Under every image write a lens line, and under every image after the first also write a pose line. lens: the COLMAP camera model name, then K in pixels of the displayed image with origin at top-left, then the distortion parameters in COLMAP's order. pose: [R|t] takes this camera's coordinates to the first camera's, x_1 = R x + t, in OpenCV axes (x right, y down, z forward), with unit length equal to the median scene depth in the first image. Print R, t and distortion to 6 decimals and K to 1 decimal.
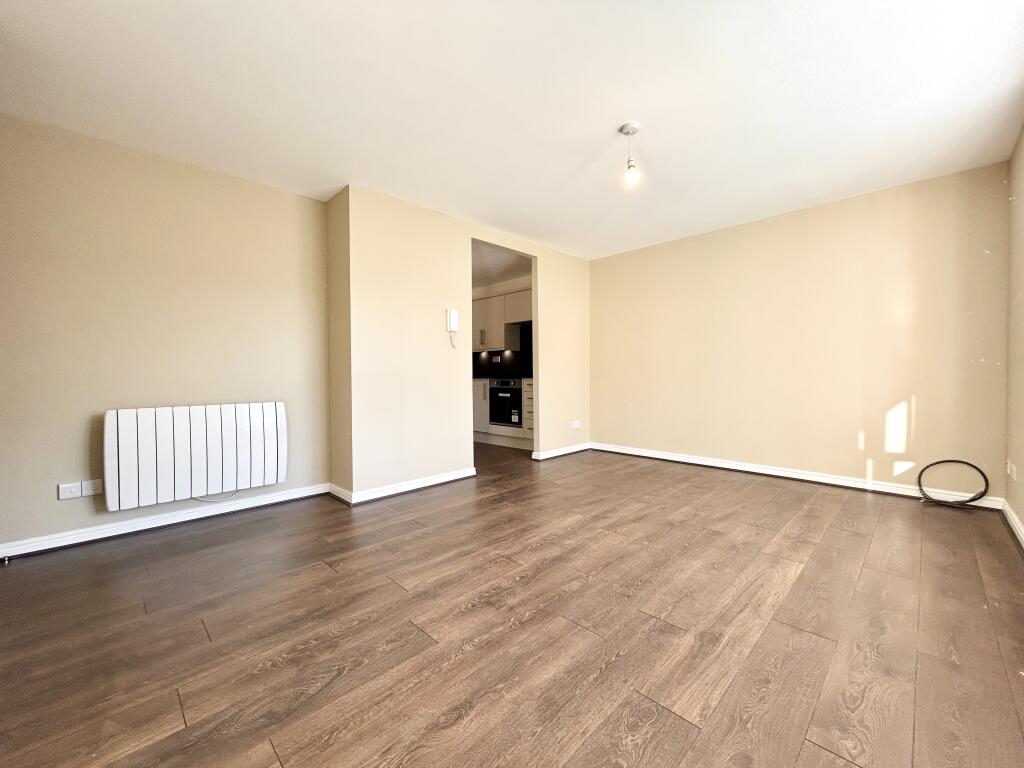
lens RADIAL K [[412.5, 0, 510.4], [0, 412.5, 381.7], [0, 0, 1]] dist [-0.001945, 0.000303]
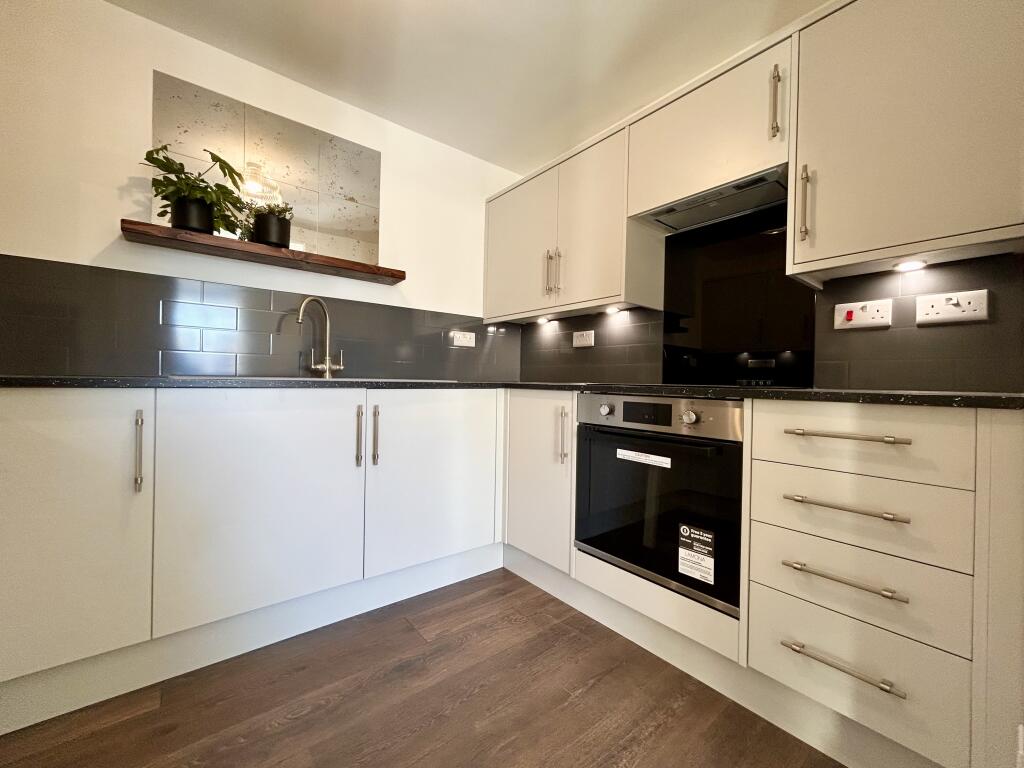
lens RADIAL K [[412.5, 0, 510.4], [0, 412.5, 381.7], [0, 0, 1]] dist [-0.001945, 0.000303]
pose [[0.994753, 0.023056, -0.099673, -0.071565], [-0.024371, 0.999631, -0.012003, -0.010550], [0.099359, 0.014369, 0.994948, 0.720142]]
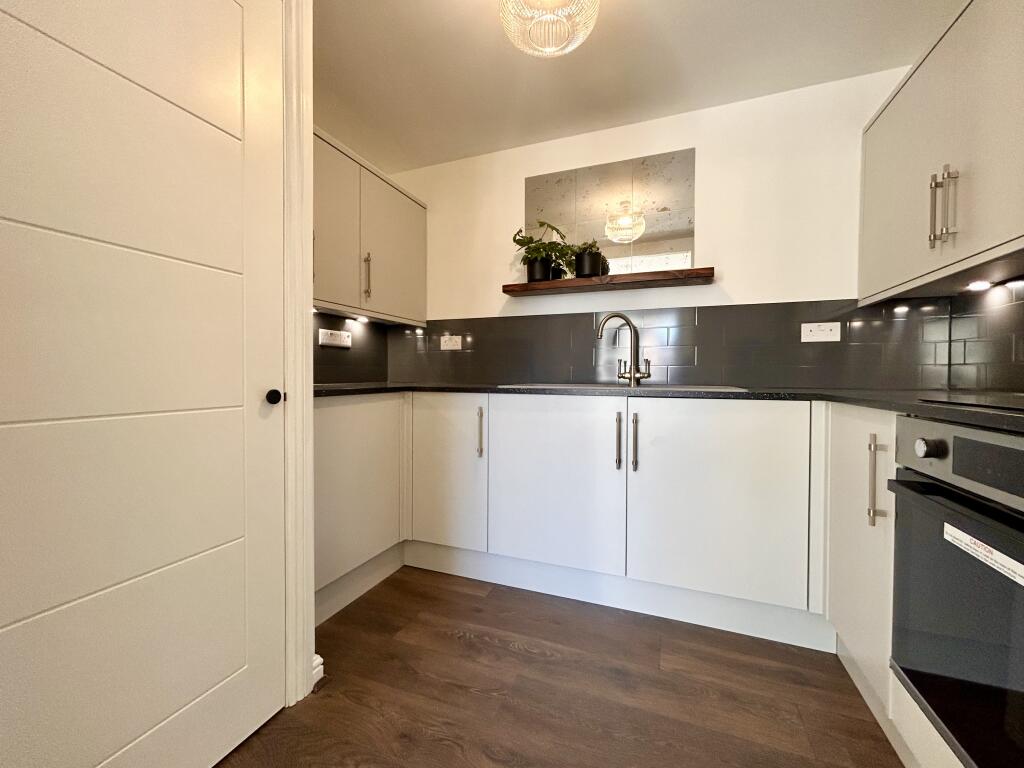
lens RADIAL K [[412.5, 0, 510.4], [0, 412.5, 381.7], [0, 0, 1]] dist [-0.001945, 0.000303]
pose [[0.408408, 0.021155, -0.912554, 0.041711], [-0.022822, 0.999656, 0.012960, -0.019759], [0.912514, 0.015533, 0.408750, 0.795729]]
